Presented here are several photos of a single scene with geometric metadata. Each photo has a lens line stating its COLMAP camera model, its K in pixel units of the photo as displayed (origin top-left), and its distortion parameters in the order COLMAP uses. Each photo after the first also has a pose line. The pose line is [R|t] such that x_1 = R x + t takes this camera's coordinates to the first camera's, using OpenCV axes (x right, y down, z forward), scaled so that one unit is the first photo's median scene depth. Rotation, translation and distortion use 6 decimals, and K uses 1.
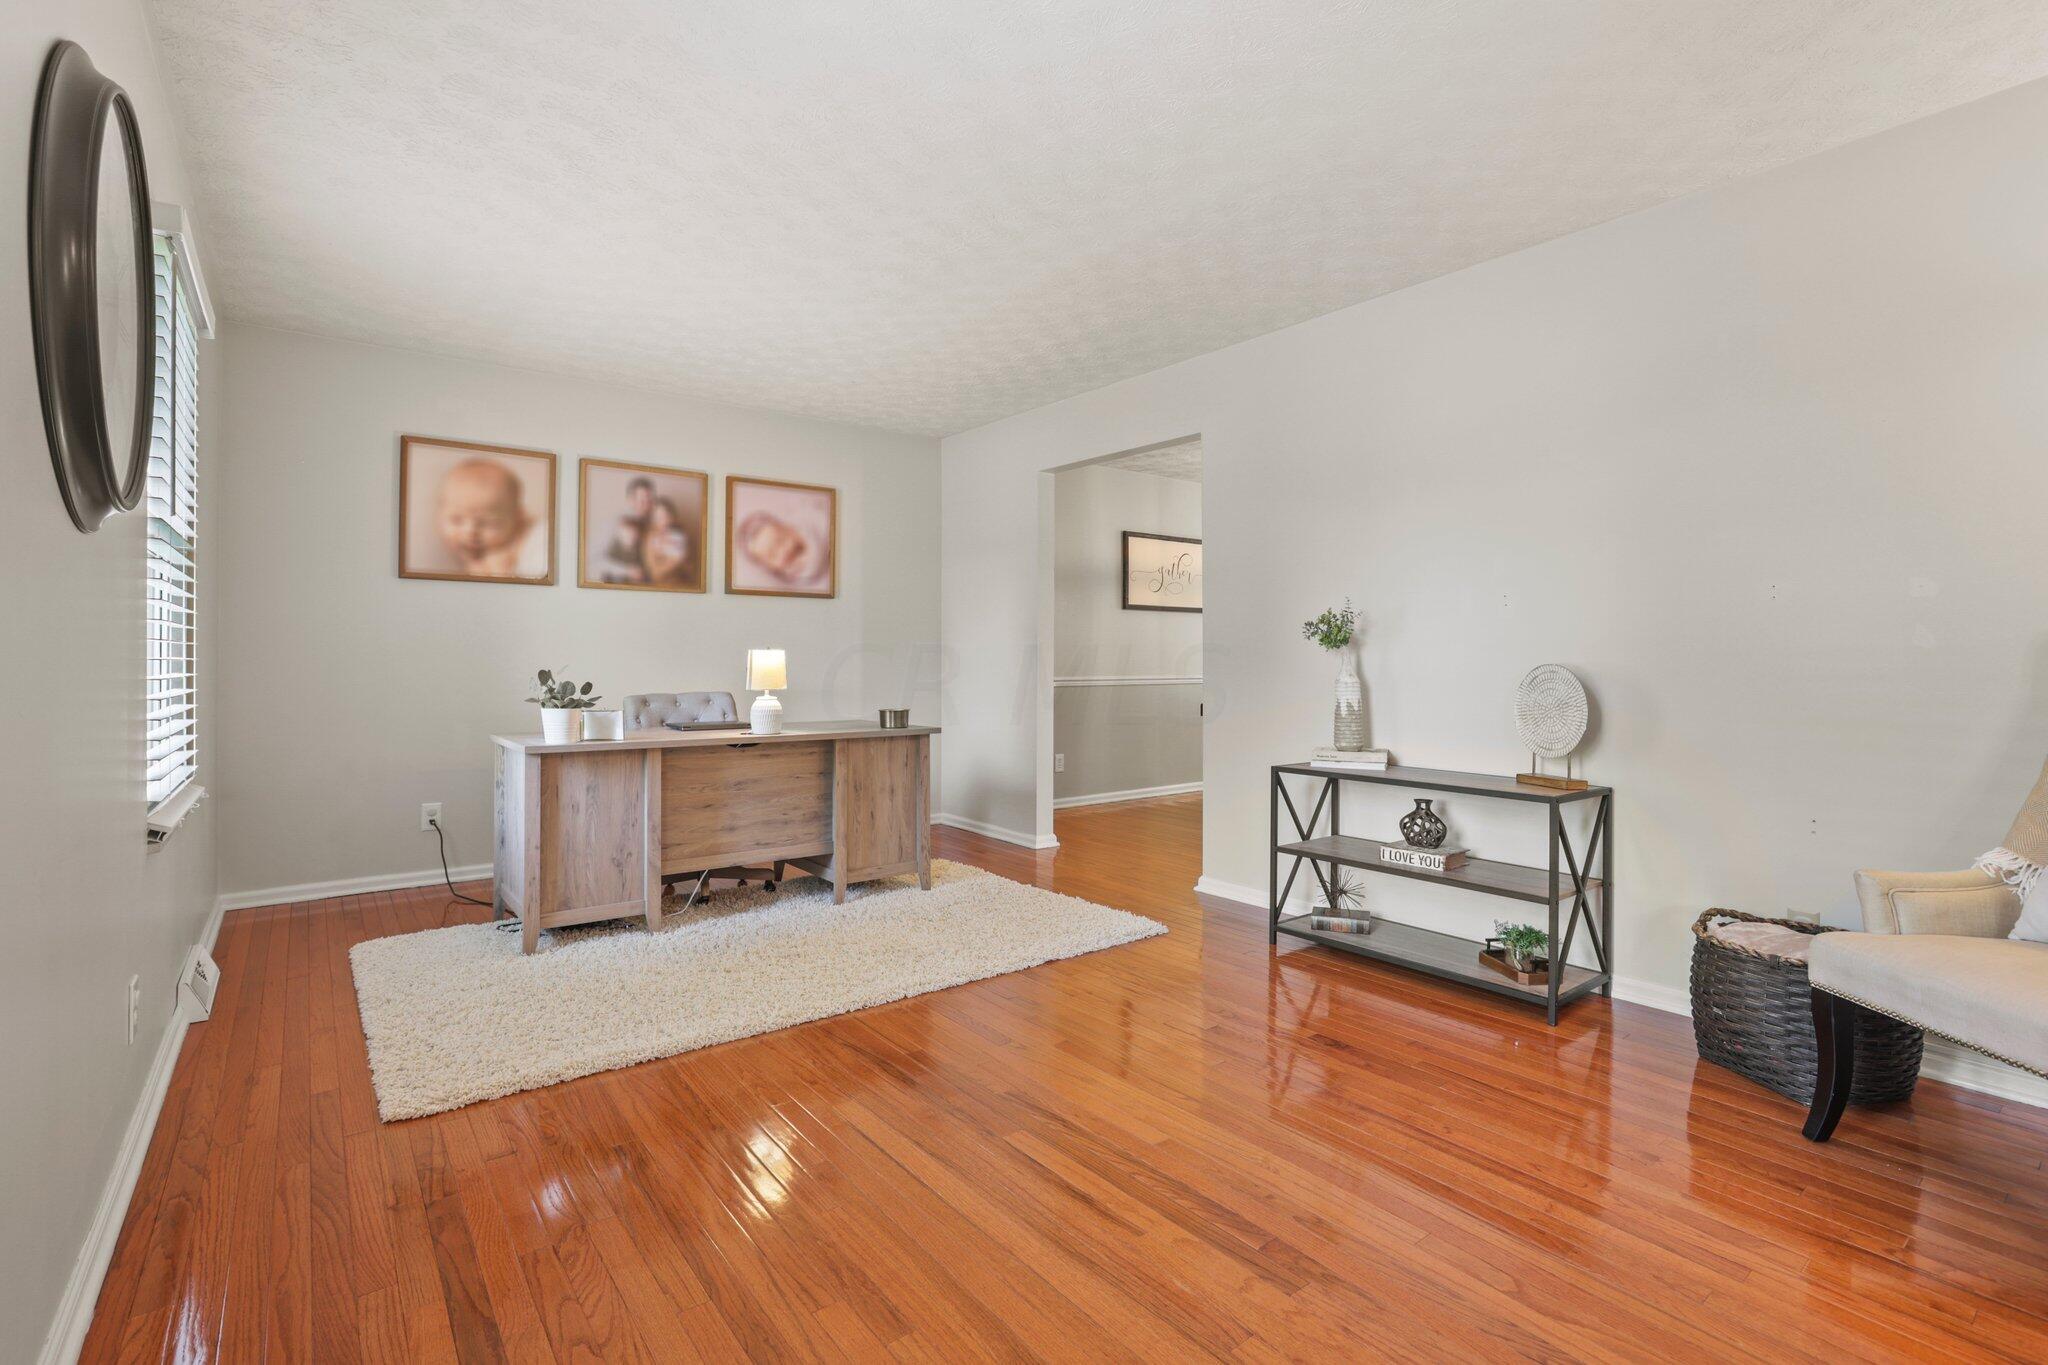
lens RADIAL K [[939.6, 0, 1036.4], [0, 939.6, 670.3], [0, 0, 1]] dist [-0.056909, 0.031969]
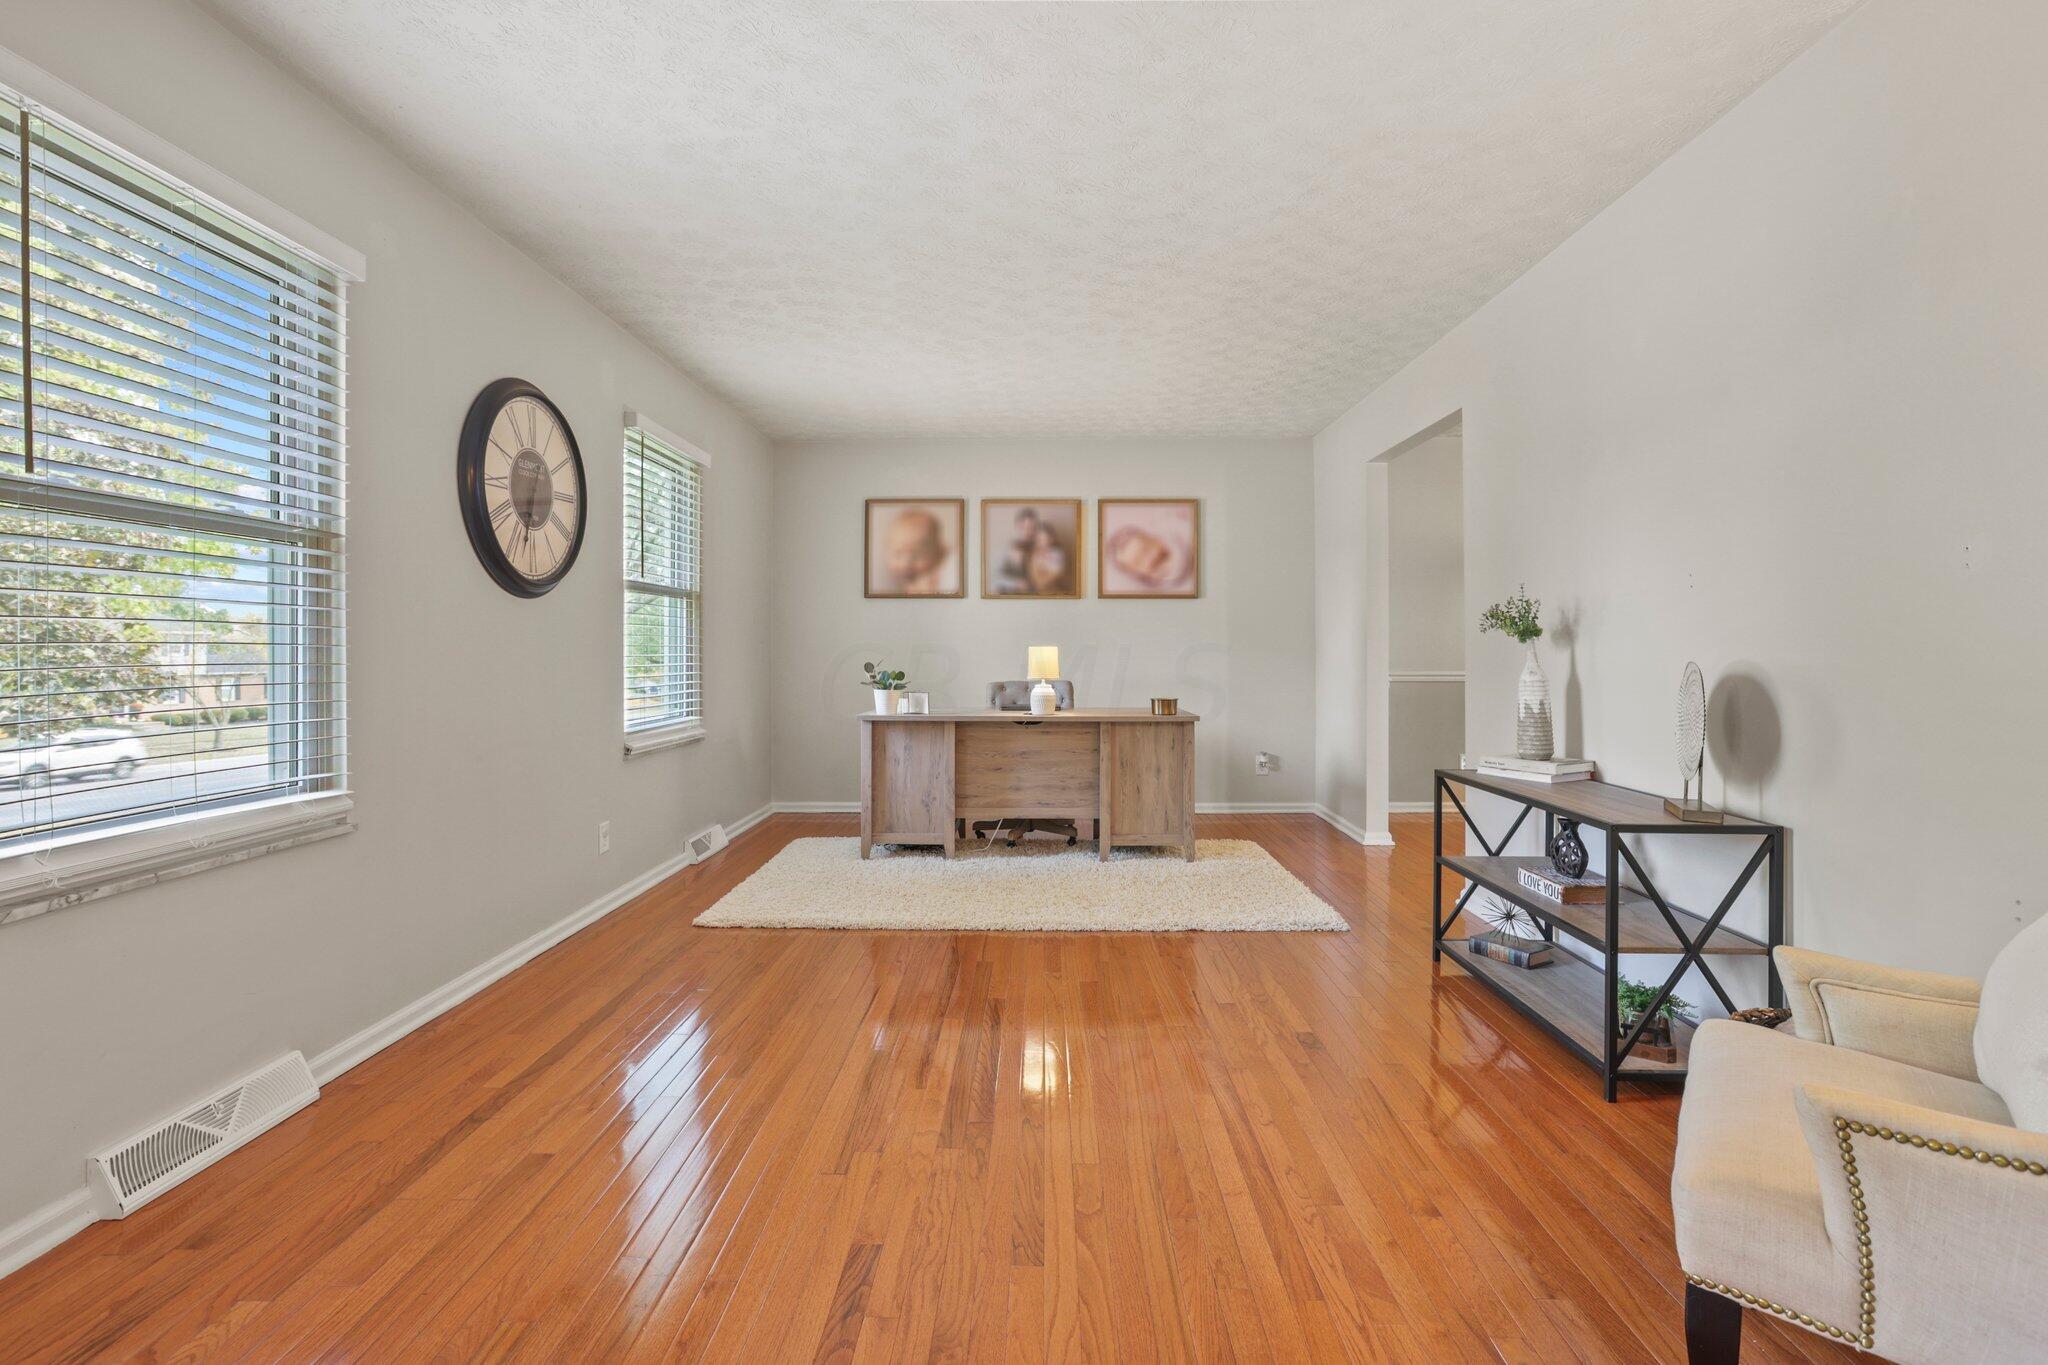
lens RADIAL K [[939.6, 0, 1036.4], [0, 939.6, 670.3], [0, 0, 1]] dist [-0.056909, 0.031969]
pose [[0.774990, 0.010023, -0.631894, 0.465554], [-0.003731, 0.999929, 0.011284, -0.004649], [0.631963, -0.006387, 0.774973, 0.028947]]
